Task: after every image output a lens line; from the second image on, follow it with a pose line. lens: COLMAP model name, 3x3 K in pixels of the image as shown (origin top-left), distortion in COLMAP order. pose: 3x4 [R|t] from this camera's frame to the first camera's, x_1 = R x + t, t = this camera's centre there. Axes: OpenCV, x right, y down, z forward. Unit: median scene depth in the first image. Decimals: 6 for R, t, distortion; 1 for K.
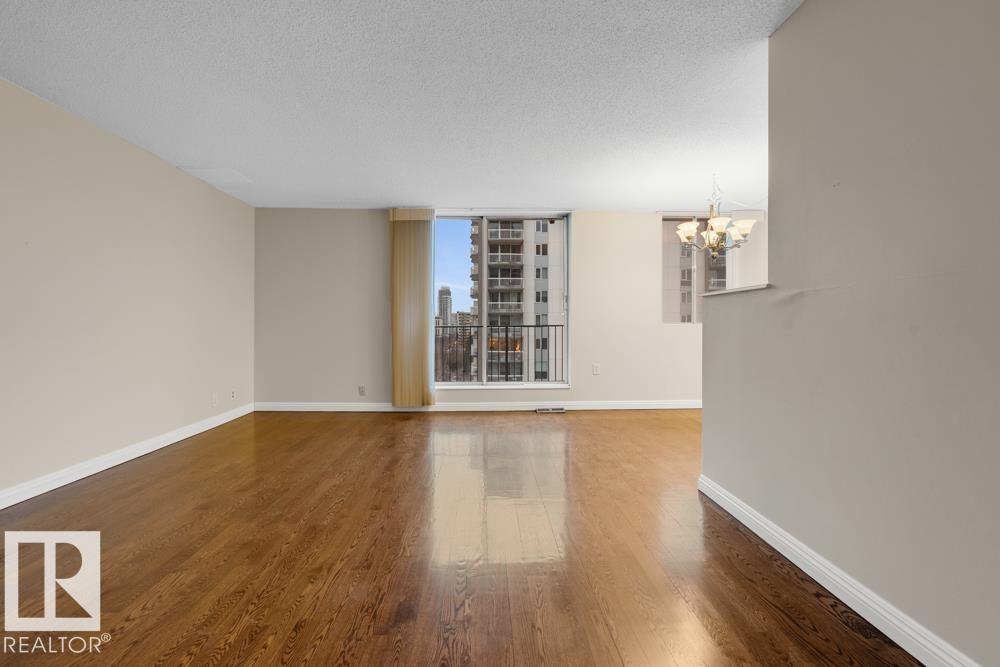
lens RADIAL K [[447.3, 0, 500.0], [0, 447.3, 333.5], [0, 0, 1]] dist [-0.001455, -0.000070]
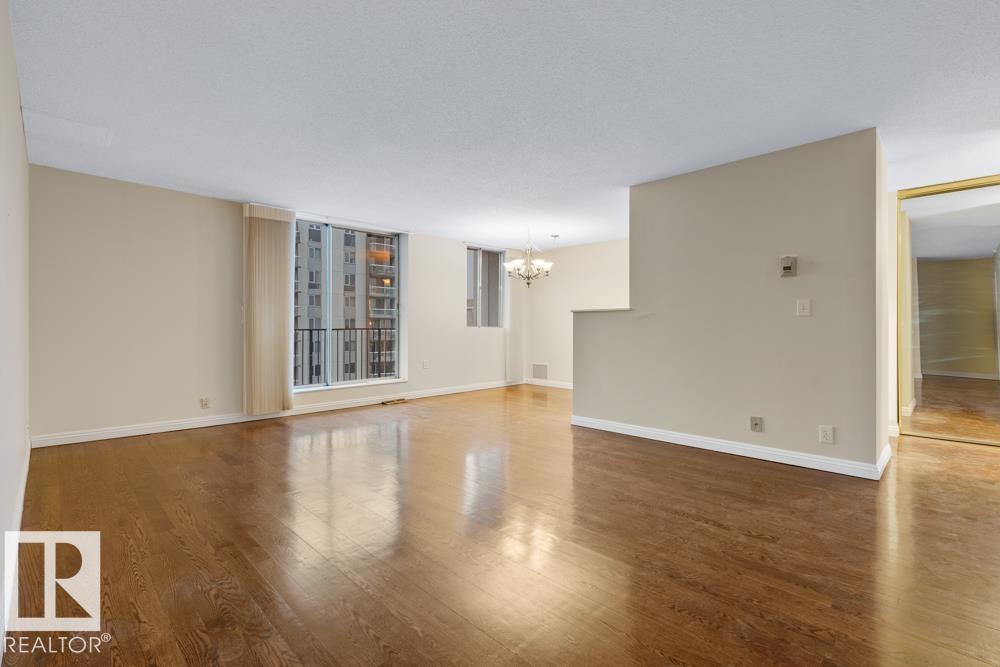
lens RADIAL K [[447.3, 0, 500.0], [0, 447.3, 333.5], [0, 0, 1]] dist [-0.001455, -0.000070]
pose [[0.734659, -0.007352, 0.678397, -0.477595], [0.012330, 0.999921, -0.002516, 0.001141], [-0.678324, 0.010213, 0.734692, -0.038212]]
